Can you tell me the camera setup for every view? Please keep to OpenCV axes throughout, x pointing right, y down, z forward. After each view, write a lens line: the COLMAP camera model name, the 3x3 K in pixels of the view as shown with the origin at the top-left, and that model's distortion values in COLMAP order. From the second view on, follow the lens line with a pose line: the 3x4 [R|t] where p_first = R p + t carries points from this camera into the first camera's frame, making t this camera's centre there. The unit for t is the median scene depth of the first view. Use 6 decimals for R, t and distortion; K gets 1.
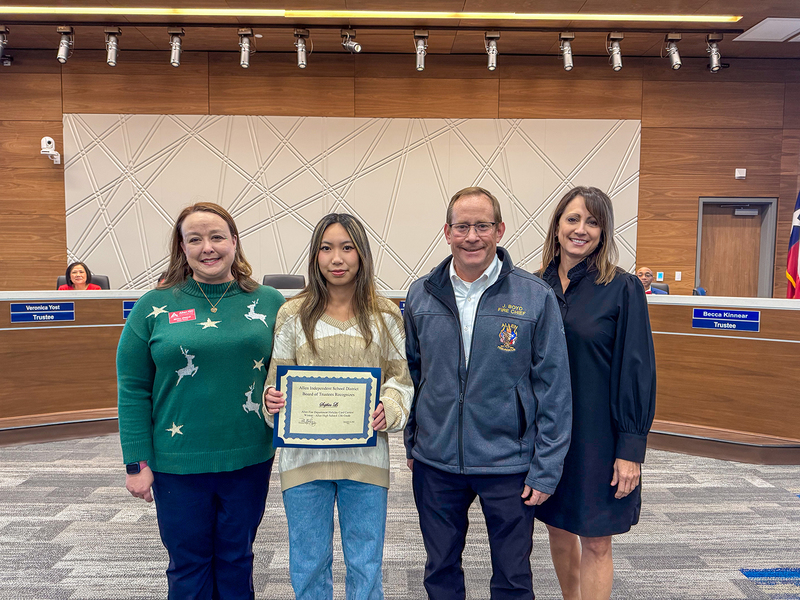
lens RADIAL K [[566.0, 0, 400.2], [0, 566.0, 305.0], [0, 0, 1]] dist [0.011977, -0.018036]
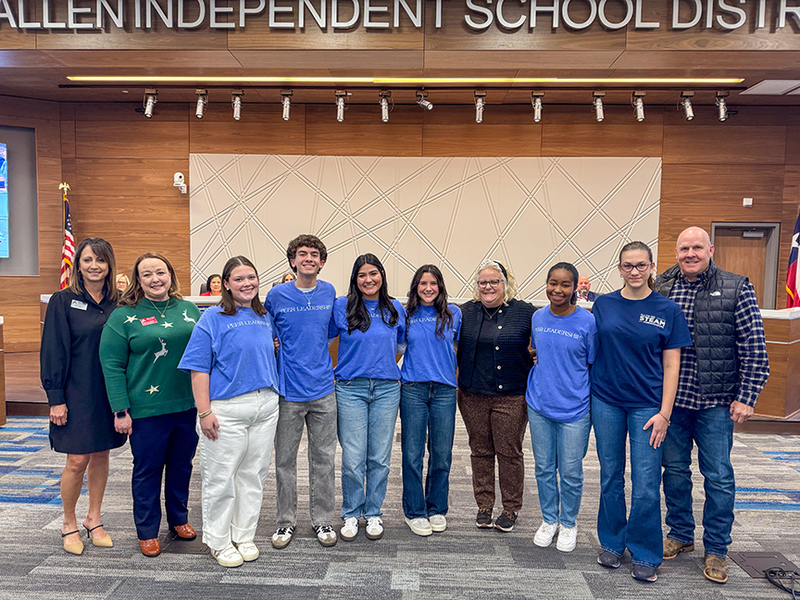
lens RADIAL K [[566.0, 0, 399.4], [0, 566.0, 304.4], [0, 0, 1]] dist [0.011977, -0.018036]
pose [[0.998412, 0.012443, -0.054939, -0.058693], [-0.012903, 0.999885, -0.008026, -0.000222], [0.054832, 0.008722, 0.998457, -0.223740]]
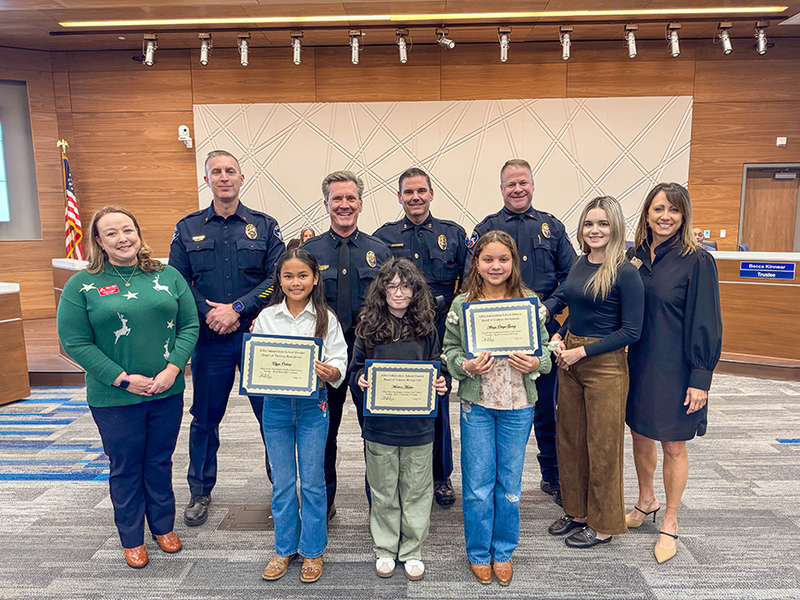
lens RADIAL K [[566.0, 0, 398.8], [0, 566.0, 303.2], [0, 0, 1]] dist [0.011977, -0.018036]
pose [[0.998951, -0.012503, -0.044053, -0.120596], [0.015607, 0.997365, 0.070842, -0.001938], [0.043051, -0.071455, 0.996514, -0.188719]]
